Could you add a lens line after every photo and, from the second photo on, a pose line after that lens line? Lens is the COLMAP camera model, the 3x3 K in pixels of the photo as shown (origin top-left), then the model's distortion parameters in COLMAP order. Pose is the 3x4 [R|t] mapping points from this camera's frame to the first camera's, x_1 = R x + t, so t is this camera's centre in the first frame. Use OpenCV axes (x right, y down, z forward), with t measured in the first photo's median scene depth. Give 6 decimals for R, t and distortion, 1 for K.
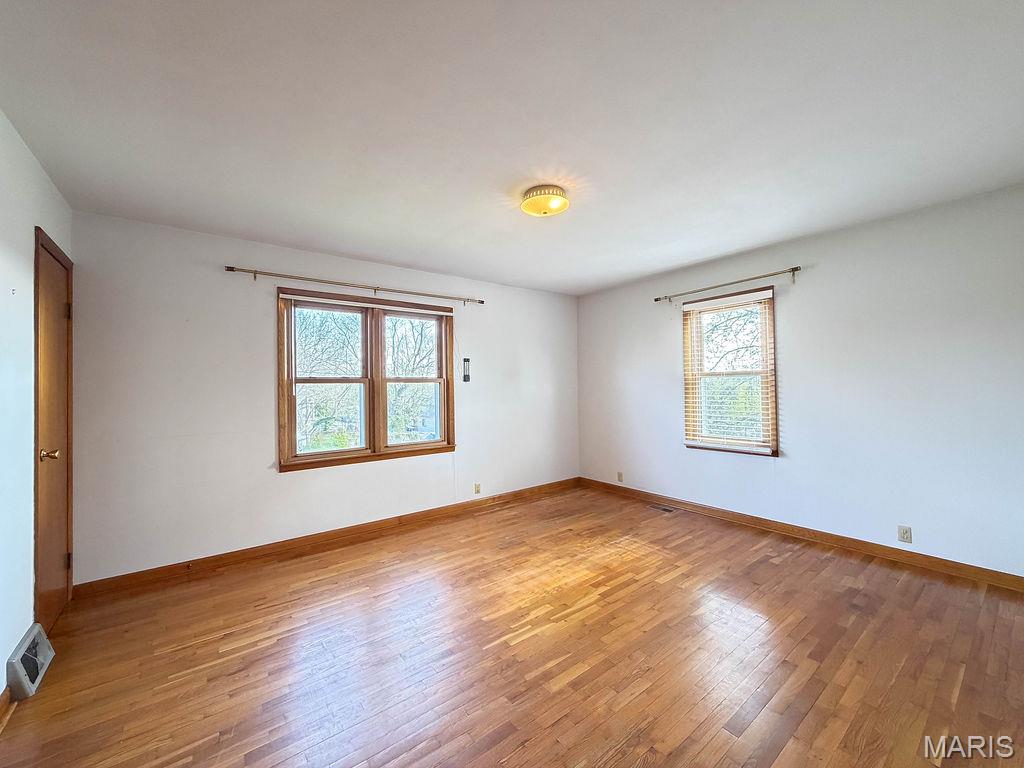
lens RADIAL K [[408.0, 0, 510.0], [0, 408.0, 381.7], [0, 0, 1]] dist [-0.002137, 0.000282]
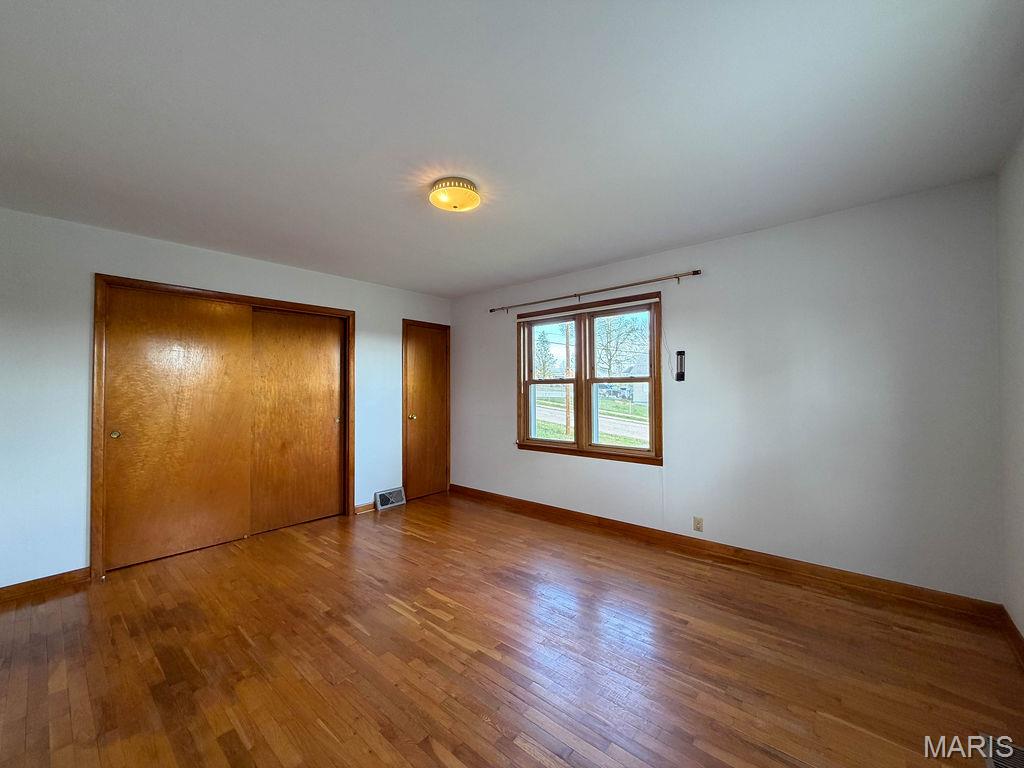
lens RADIAL K [[408.0, 0, 510.5], [0, 408.0, 381.7], [0, 0, 1]] dist [-0.002137, 0.000282]
pose [[0.198699, -0.005440, -0.980045, 0.686455], [0.014627, 0.999890, -0.002585, -0.001220], [0.979951, -0.013821, 0.198757, 0.614464]]
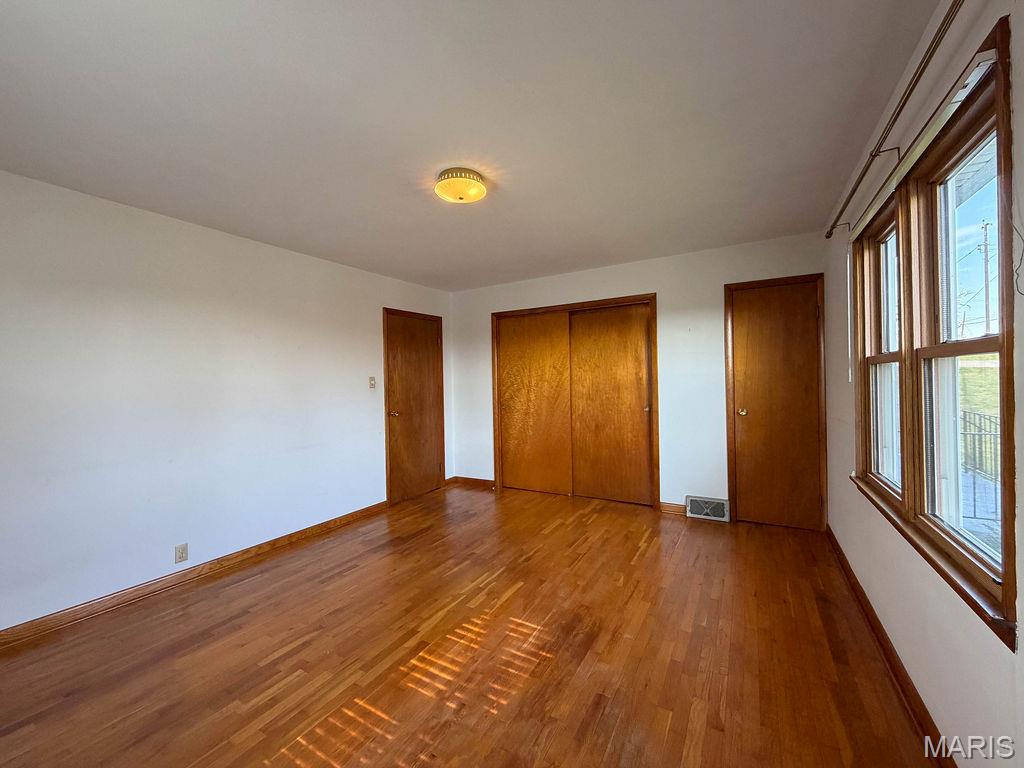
lens RADIAL K [[408.0, 0, 512.4], [0, 408.0, 381.5], [0, 0, 1]] dist [-0.002137, 0.000282]
pose [[-0.925412, 0.035363, -0.377310, 0.228853], [0.039436, 0.999217, -0.003074, 0.010243], [0.376906, -0.017724, -0.926082, 1.259011]]
